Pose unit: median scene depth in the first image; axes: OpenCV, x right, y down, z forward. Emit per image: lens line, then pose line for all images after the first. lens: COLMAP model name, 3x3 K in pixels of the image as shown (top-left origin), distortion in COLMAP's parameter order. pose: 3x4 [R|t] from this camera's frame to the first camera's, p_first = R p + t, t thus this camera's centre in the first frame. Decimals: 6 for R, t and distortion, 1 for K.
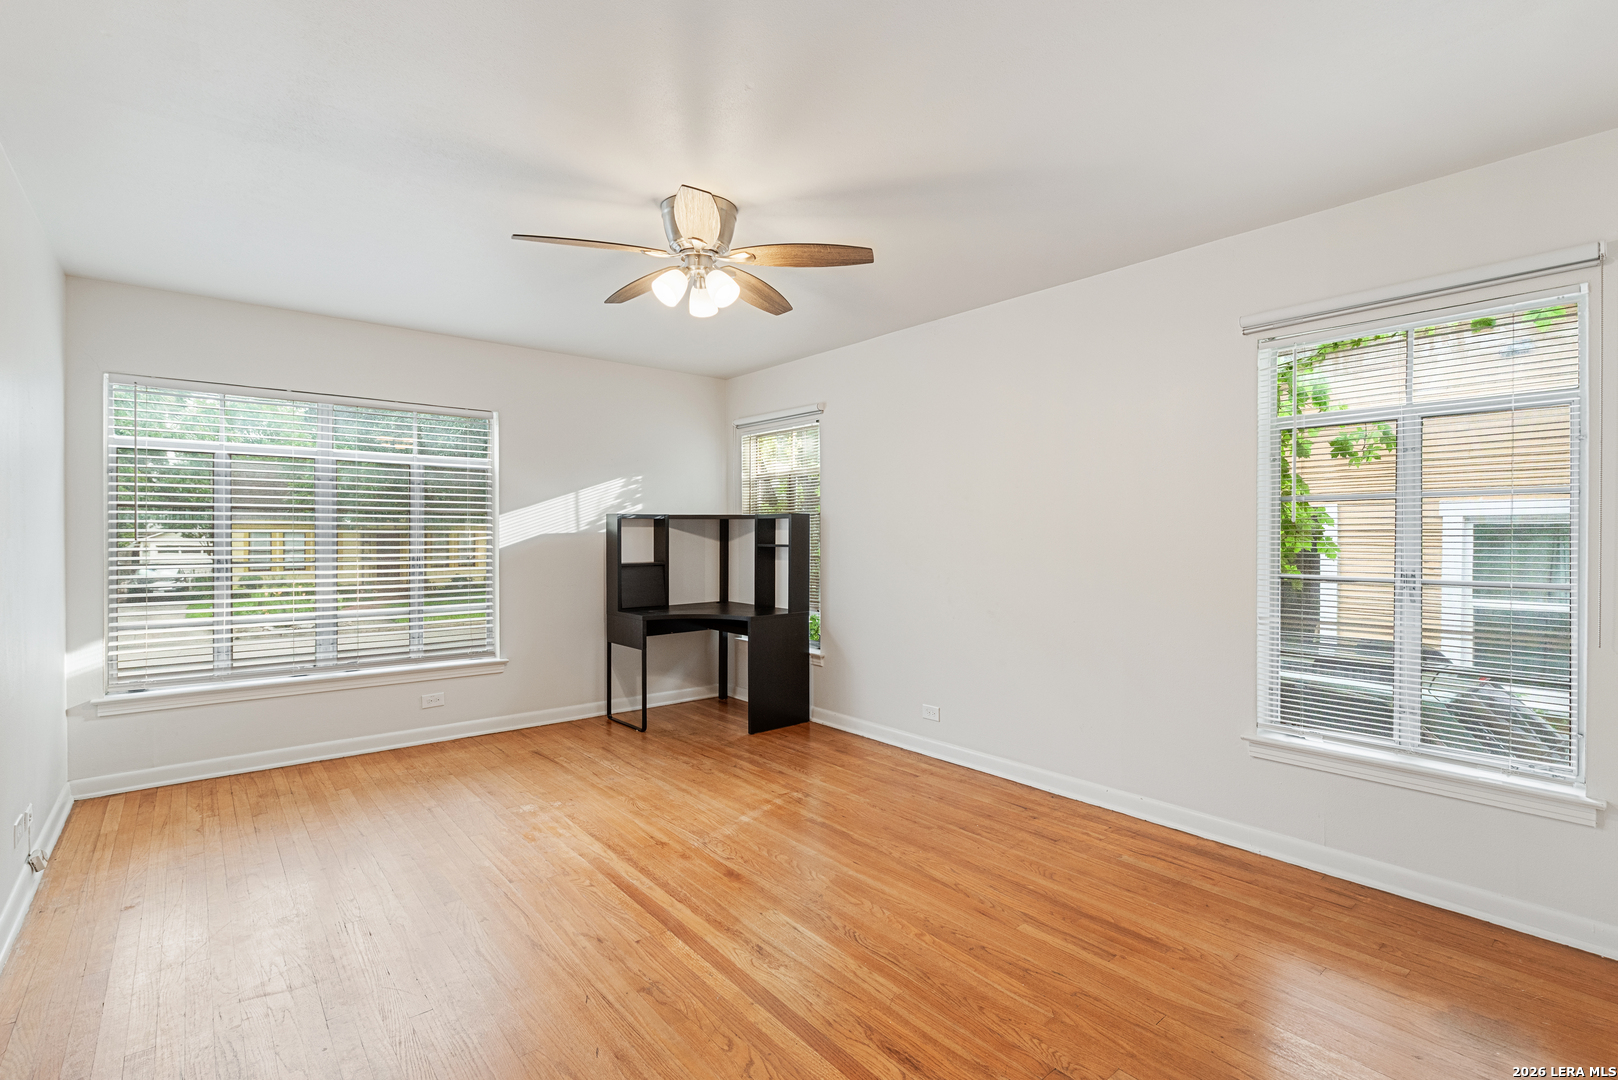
lens RADIAL K [[739.6, 0, 809.0], [0, 739.6, 540.0], [0, 0, 1]] dist [-0.001636, -0.001036]
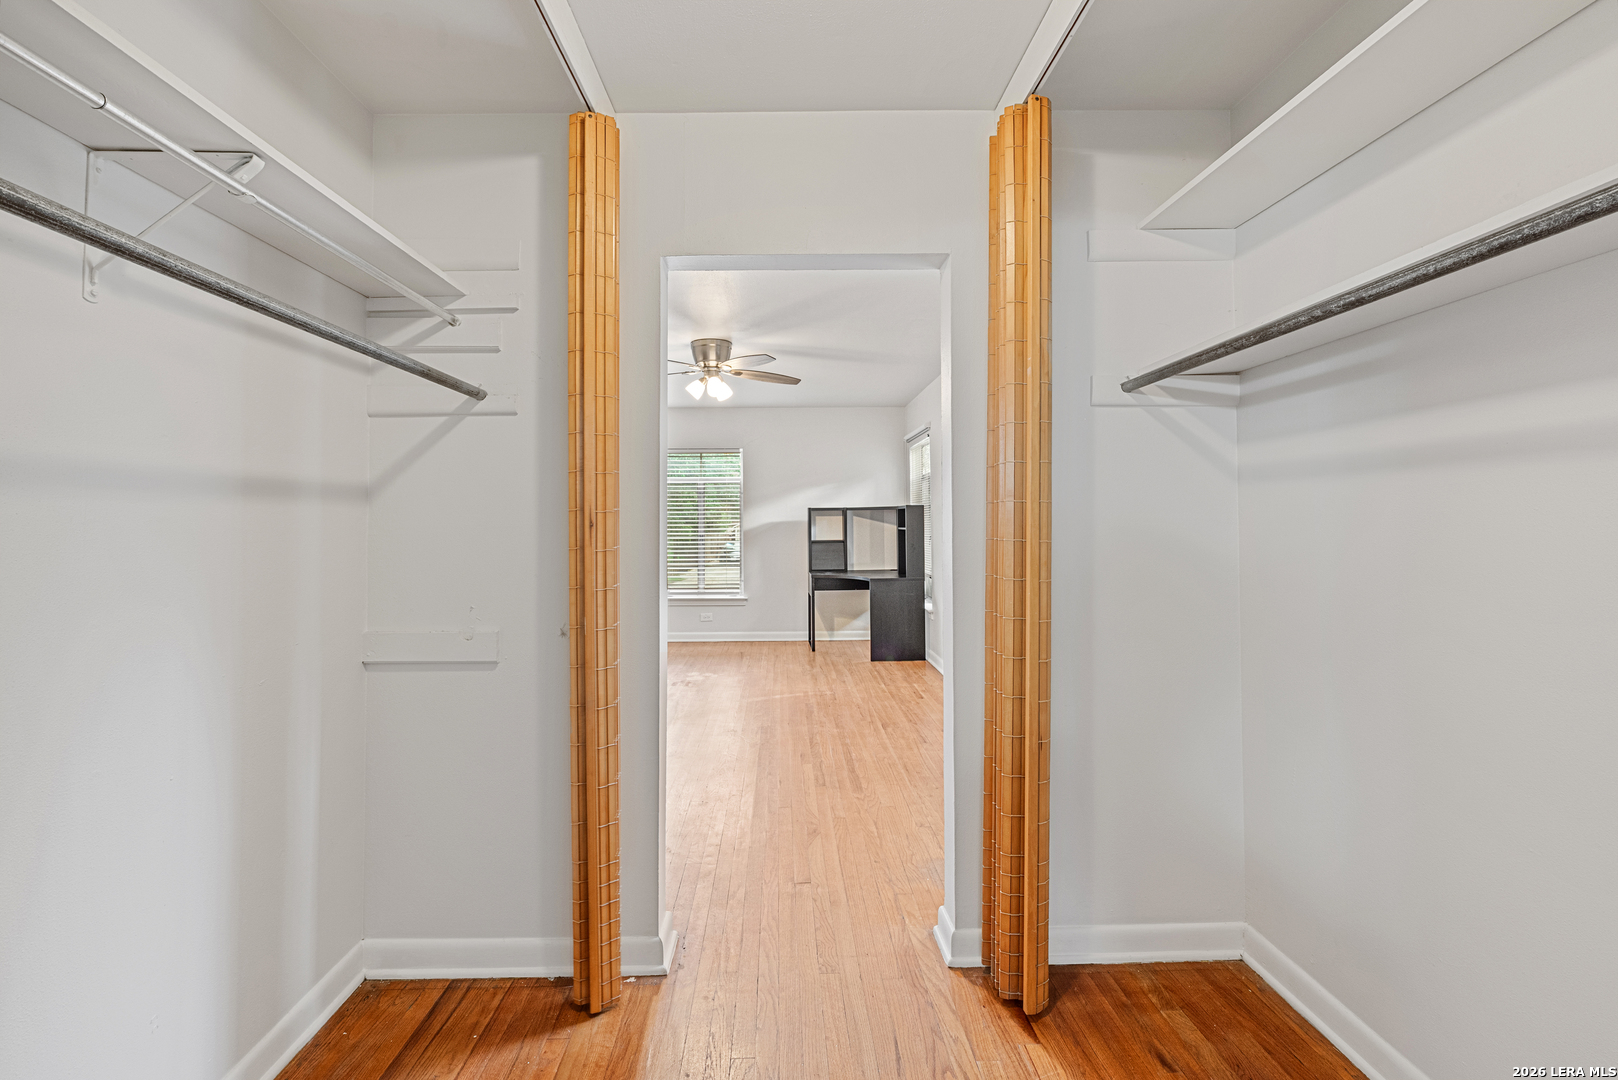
lens RADIAL K [[653.3, 0, 809.0], [0, 653.3, 540.0], [0, 0, 1]] dist [-0.000437, -0.000070]
pose [[0.783788, 0.011784, -0.620916, 0.566487], [0.002220, 0.999760, 0.021777, 0.000916], [0.621024, -0.018447, 0.783574, -0.051816]]
